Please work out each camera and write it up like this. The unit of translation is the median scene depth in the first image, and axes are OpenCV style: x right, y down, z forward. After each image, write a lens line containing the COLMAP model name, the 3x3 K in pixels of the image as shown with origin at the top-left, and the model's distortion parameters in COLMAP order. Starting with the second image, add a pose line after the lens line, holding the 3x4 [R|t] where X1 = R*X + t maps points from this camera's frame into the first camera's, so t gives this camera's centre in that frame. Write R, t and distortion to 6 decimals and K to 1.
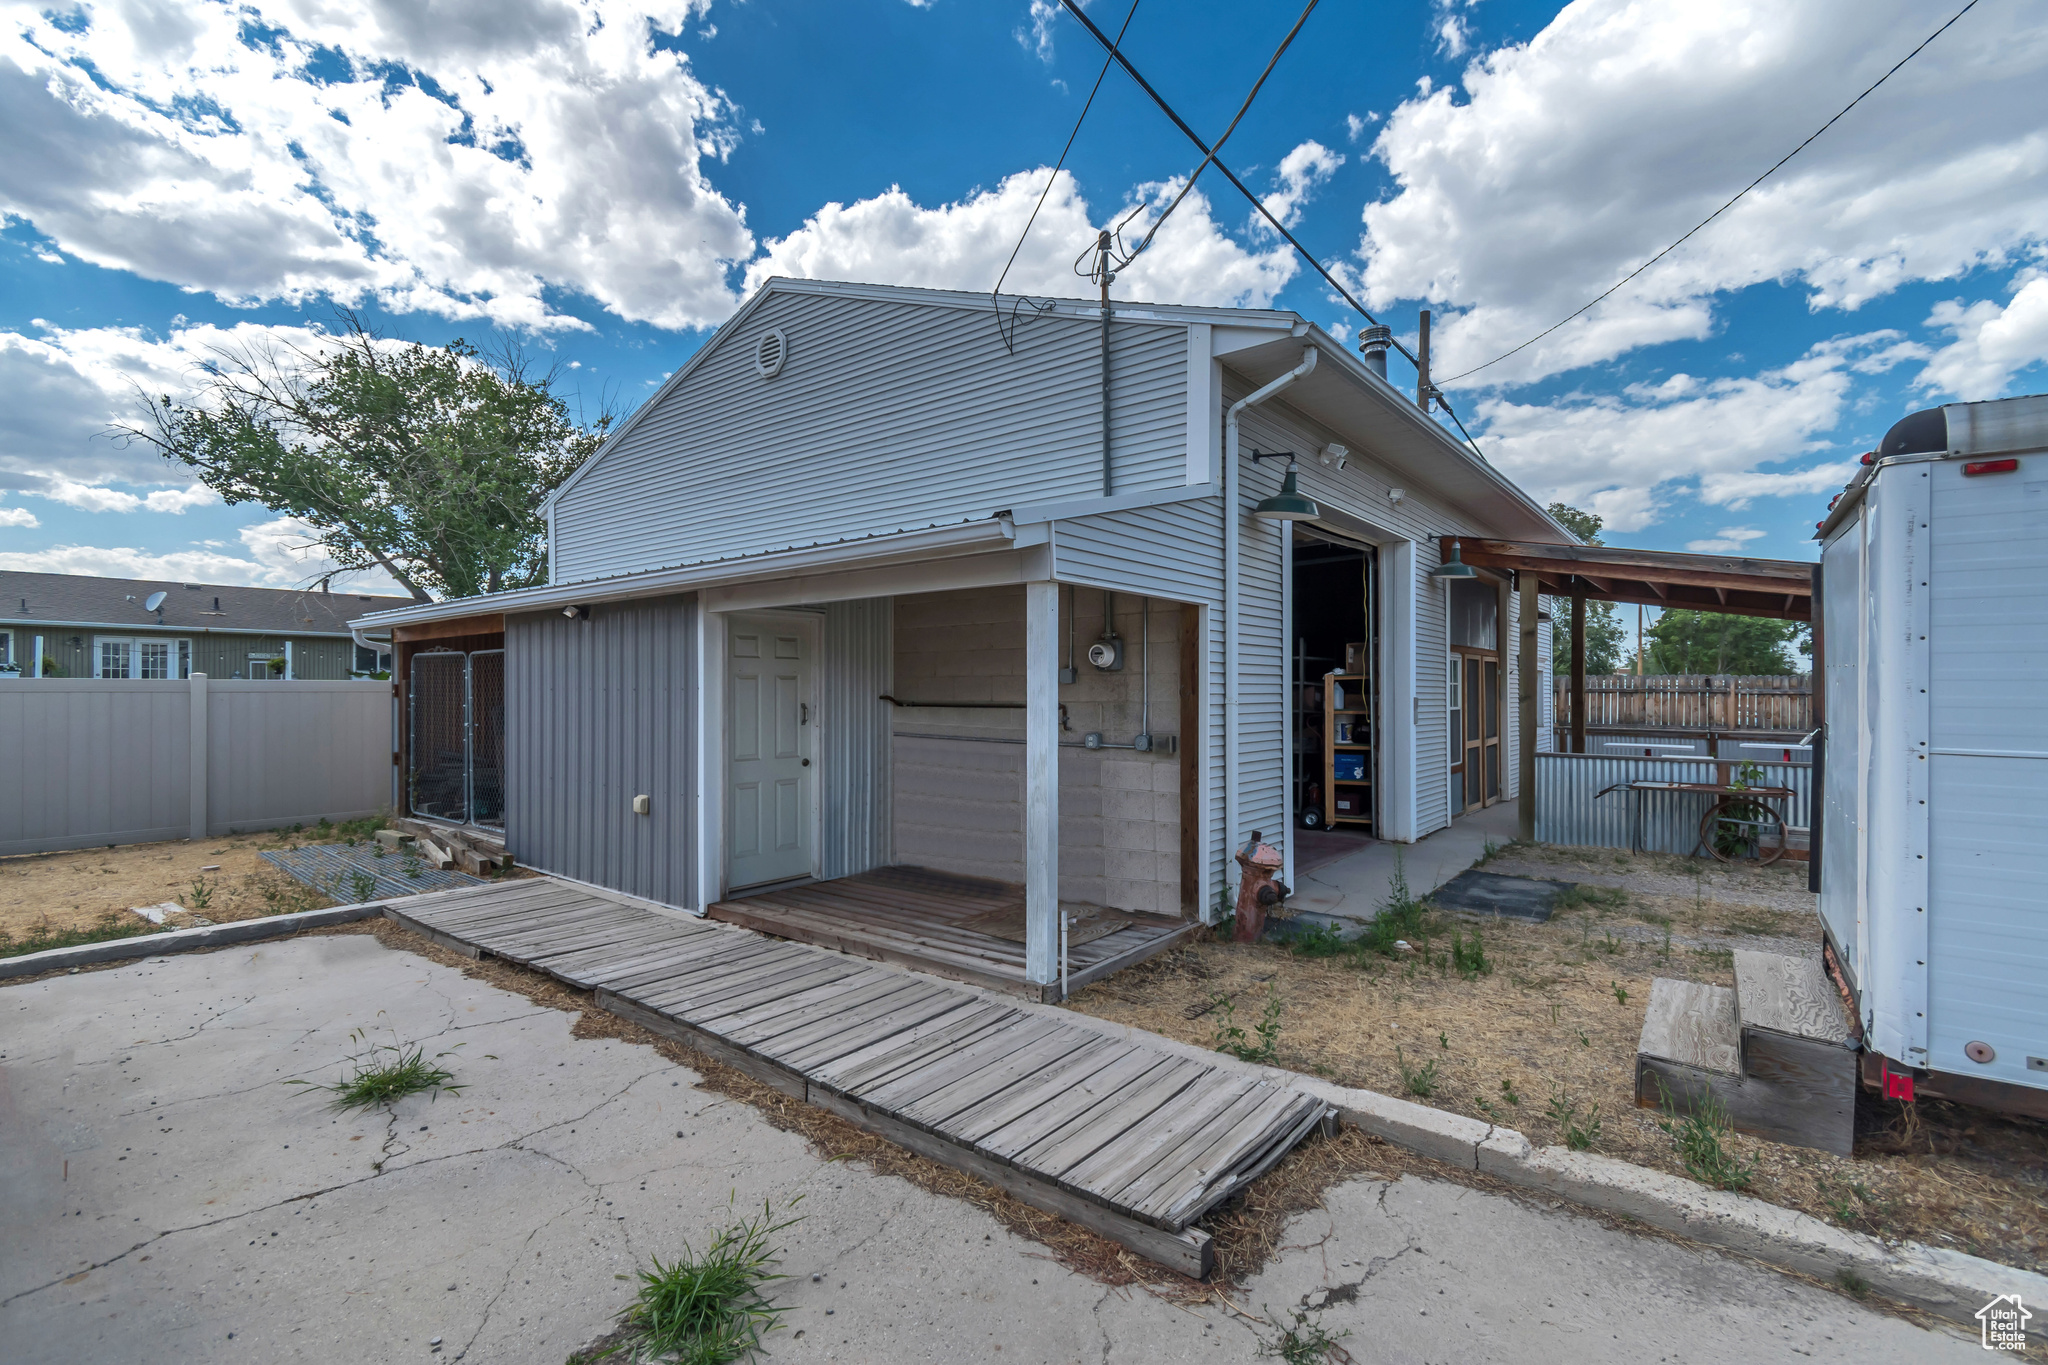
lens RADIAL K [[917.1, 0, 1035.4], [0, 917.1, 680.5], [0, 0, 1]] dist [0.002187, 0.000228]
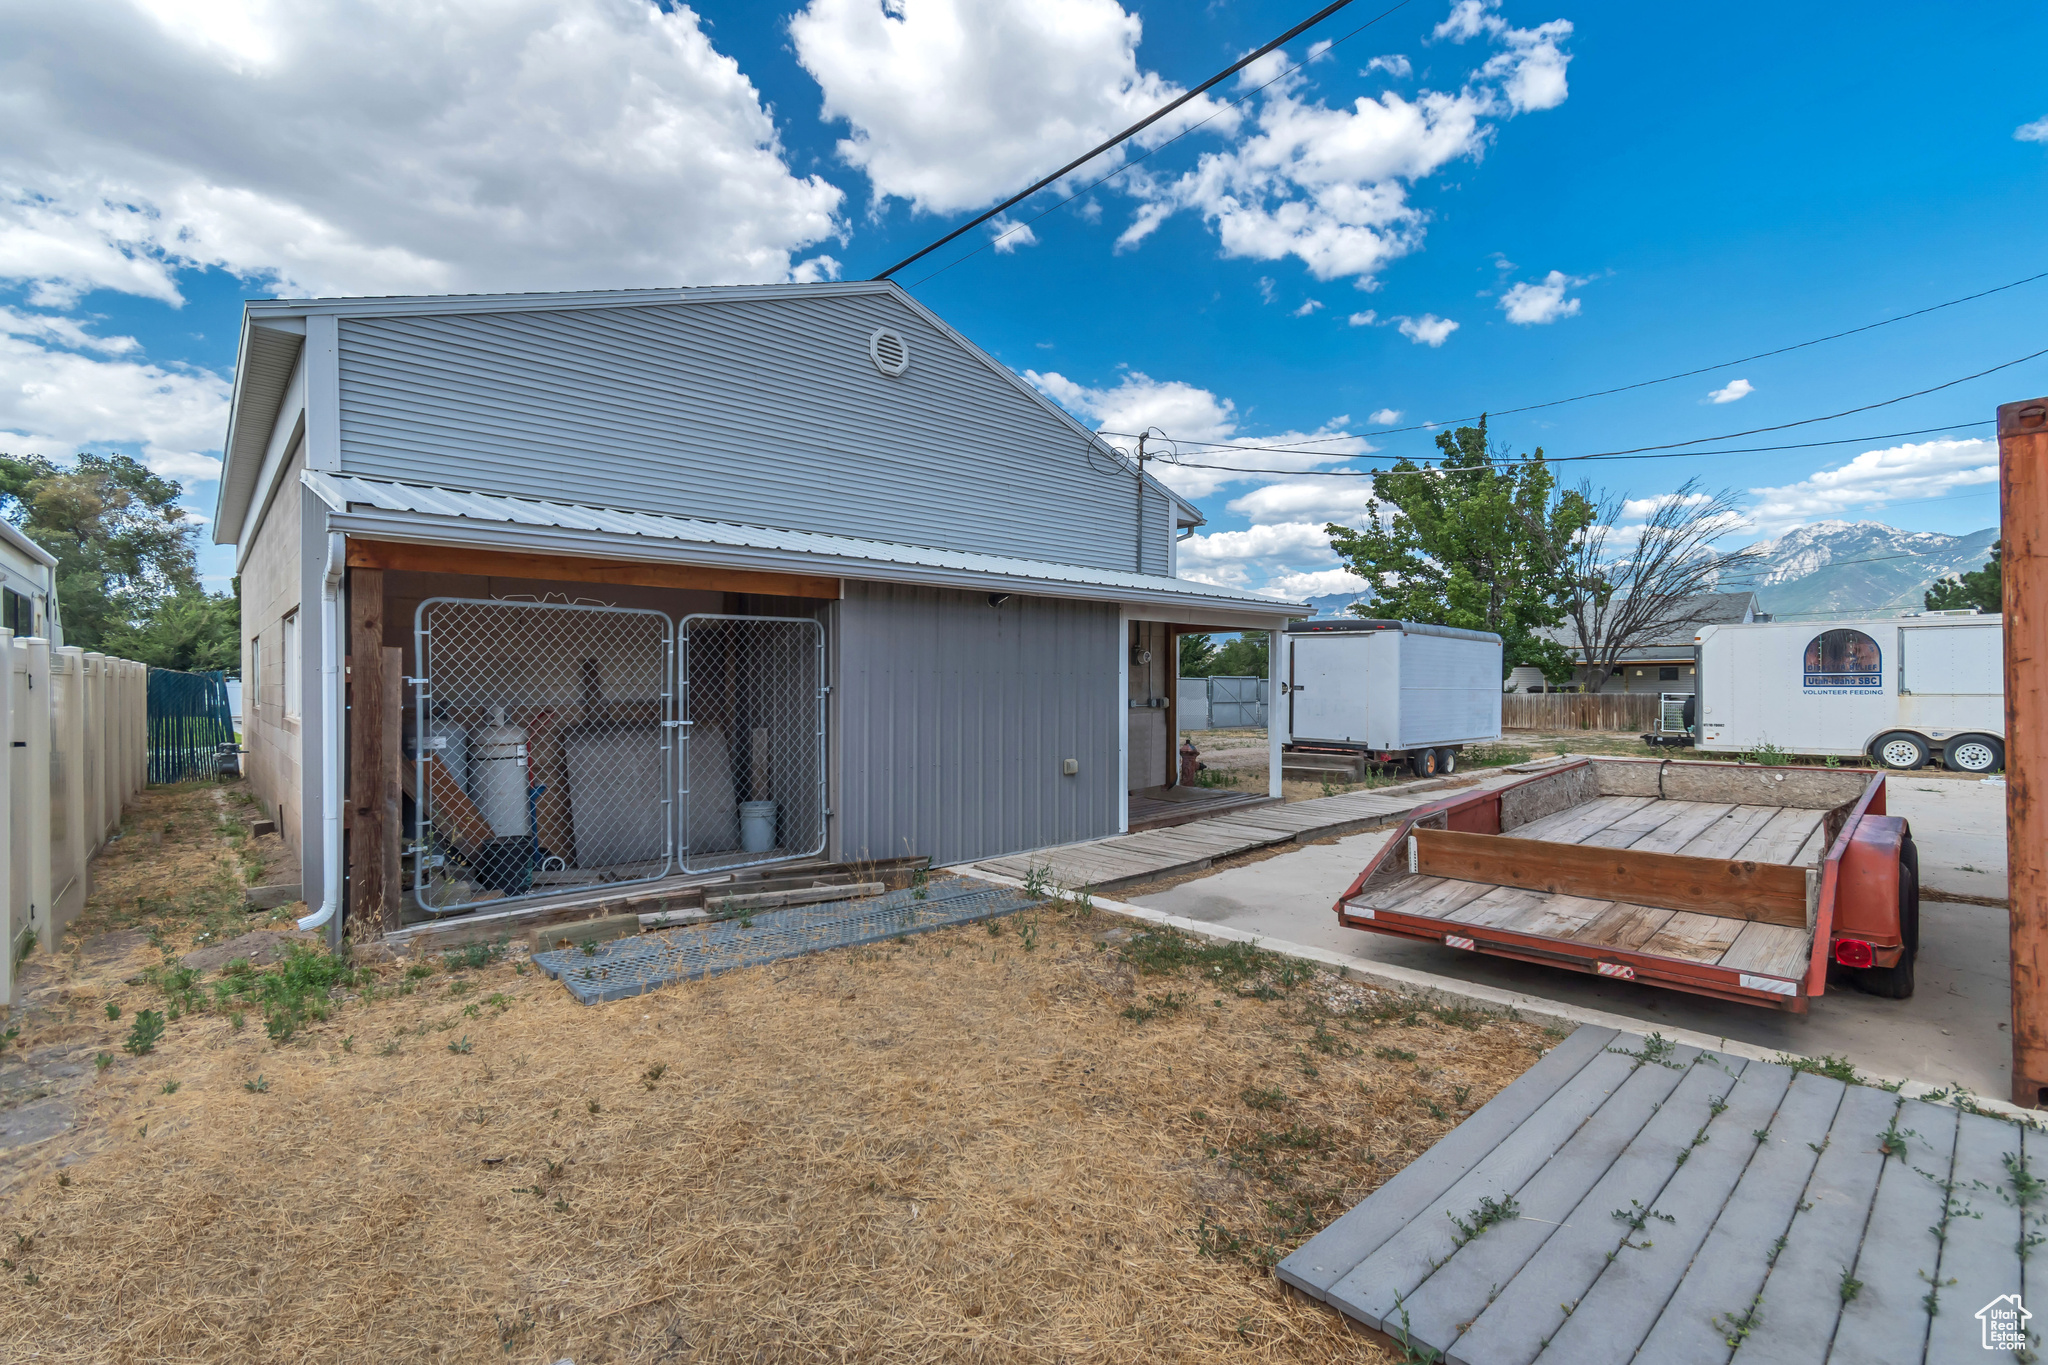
lens RADIAL K [[917.1, 0, 1035.4], [0, 917.1, 680.5], [0, 0, 1]] dist [0.002187, 0.000228]
pose [[0.119025, 0.003376, 0.992886, -1.319704], [-0.002371, 0.999992, -0.003116, 0.019838], [-0.992888, -0.001984, 0.119032, 0.720508]]
